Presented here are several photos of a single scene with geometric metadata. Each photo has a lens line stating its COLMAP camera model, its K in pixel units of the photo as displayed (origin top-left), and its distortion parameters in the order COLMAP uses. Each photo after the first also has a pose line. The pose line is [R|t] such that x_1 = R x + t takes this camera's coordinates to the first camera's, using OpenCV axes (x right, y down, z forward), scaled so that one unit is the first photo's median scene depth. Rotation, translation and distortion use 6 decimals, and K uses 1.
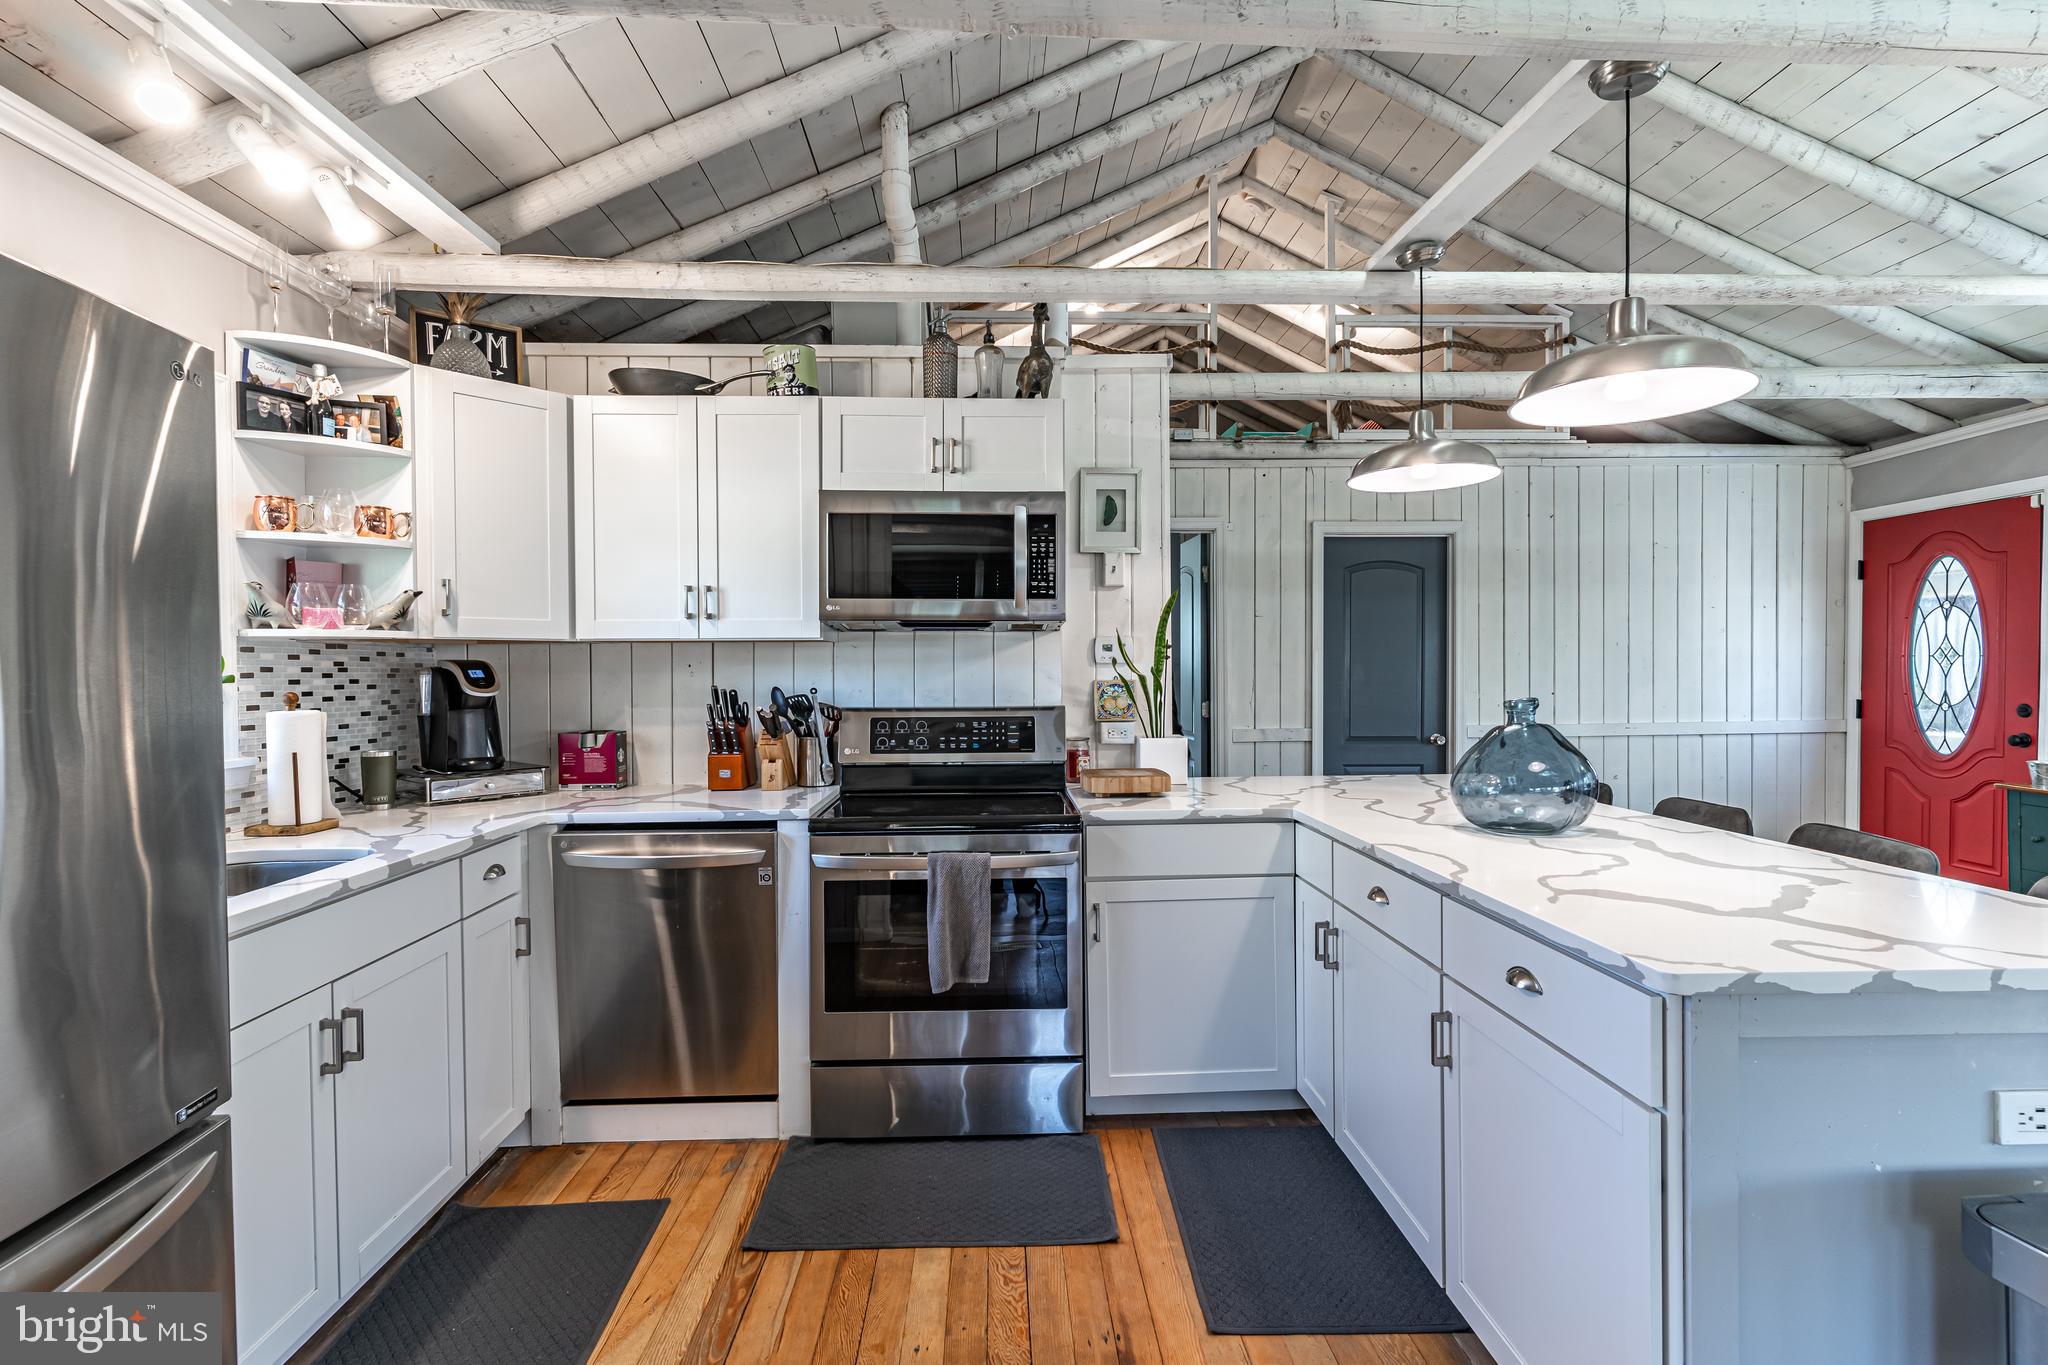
lens RADIAL K [[980.2, 0, 1022.4], [0, 980.2, 682.5], [0, 0, 1]] dist [0.001206, 0.000106]
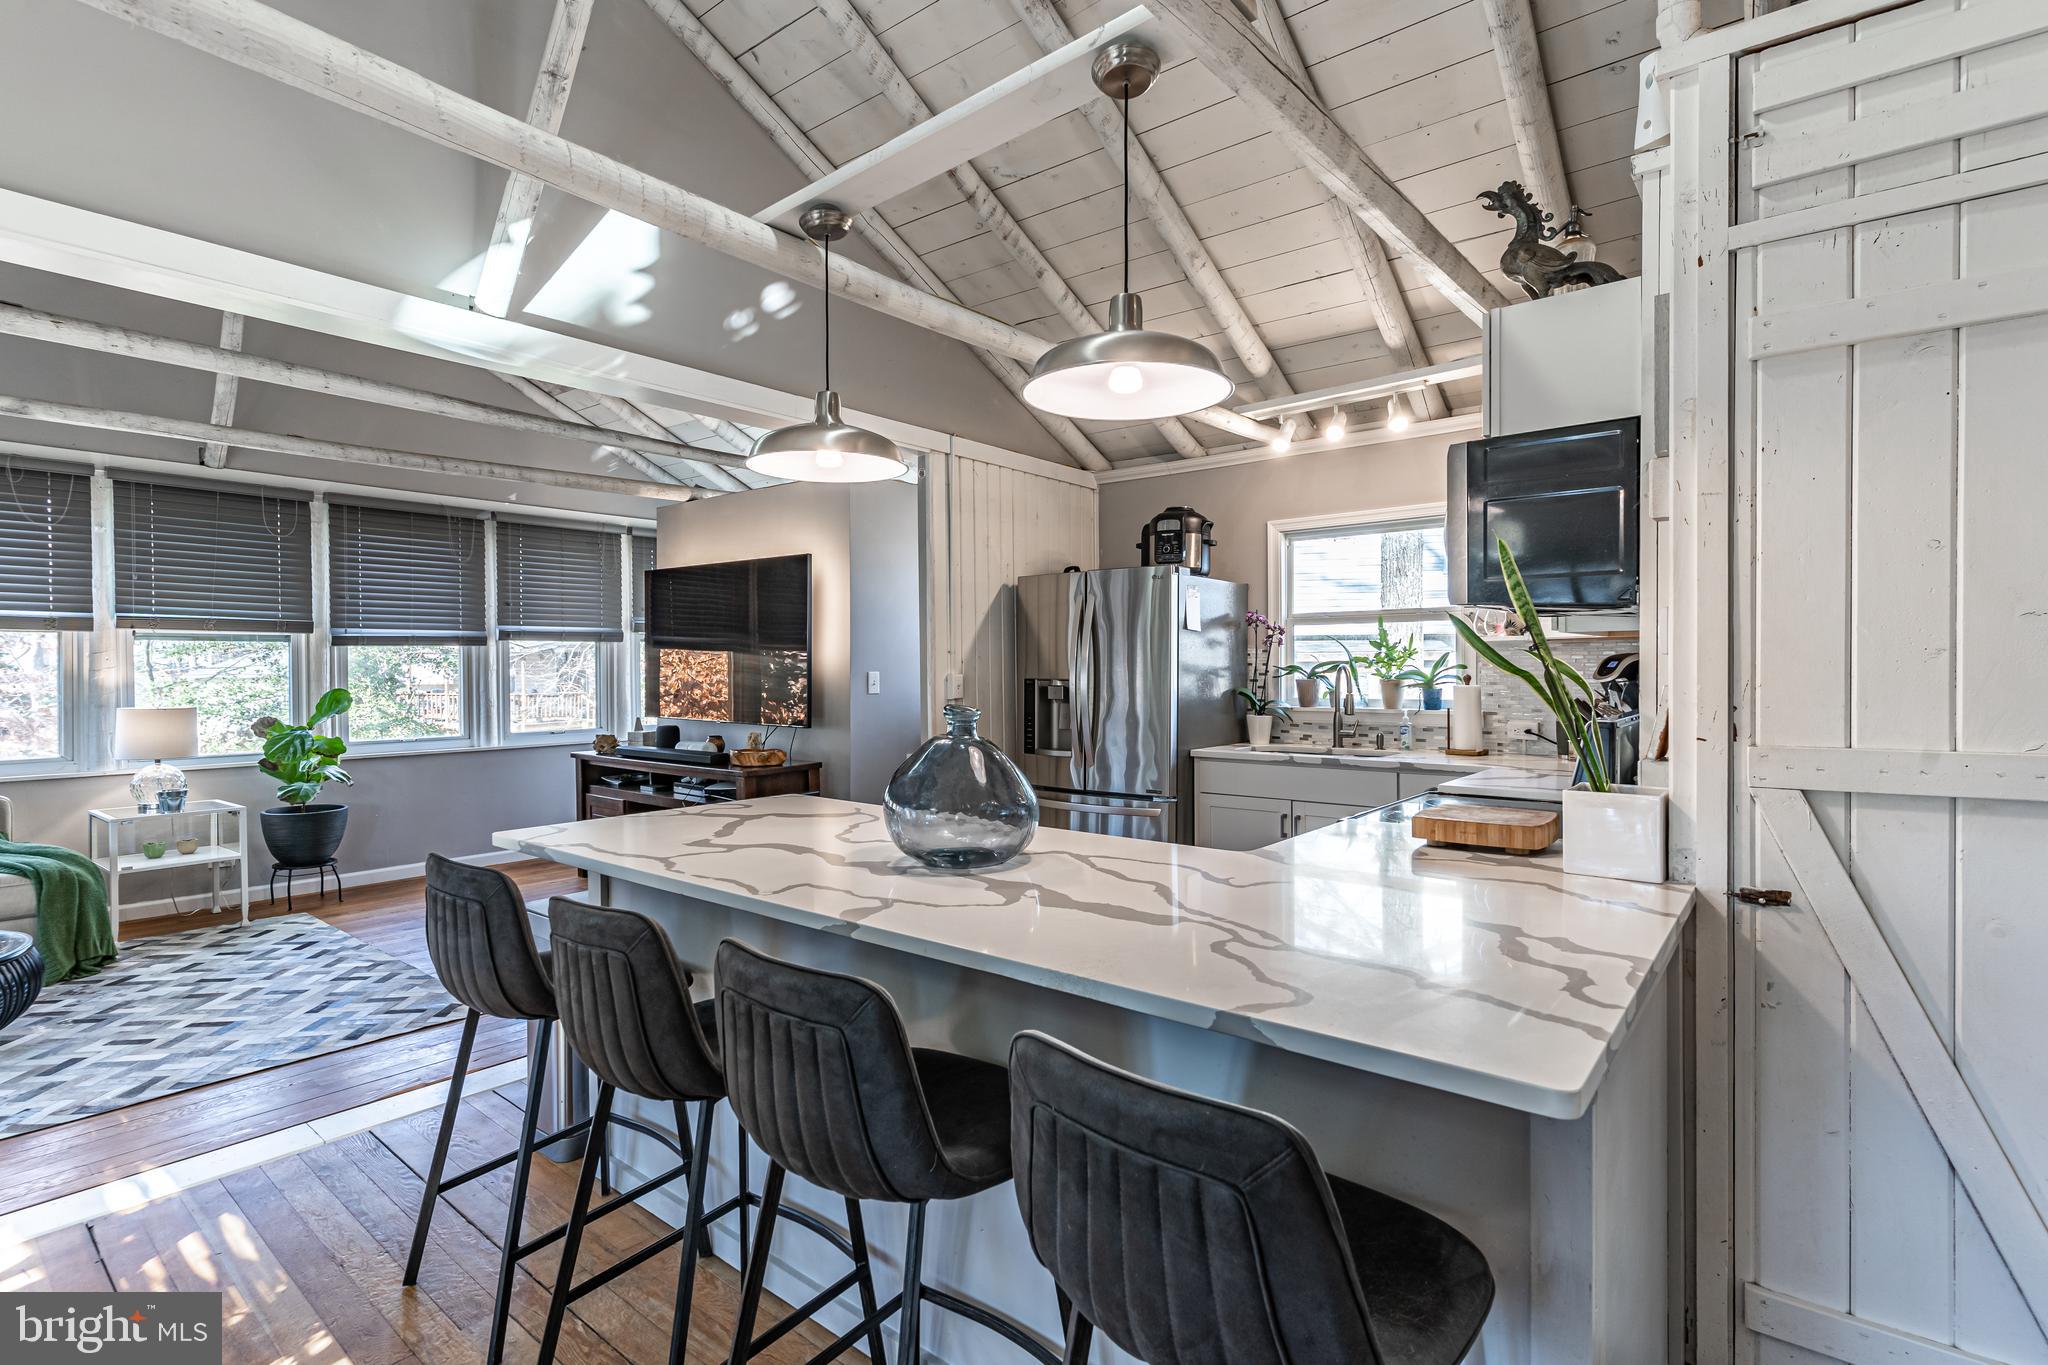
lens RADIAL K [[980.2, 0, 1027.0], [0, 980.2, 678.9], [0, 0, 1]] dist [0.001206, 0.000106]
pose [[-0.657198, 0.021580, -0.753409, 0.869622], [-0.000176, 0.999586, 0.028785, -0.025481], [0.753718, 0.019051, -0.656921, 1.255348]]
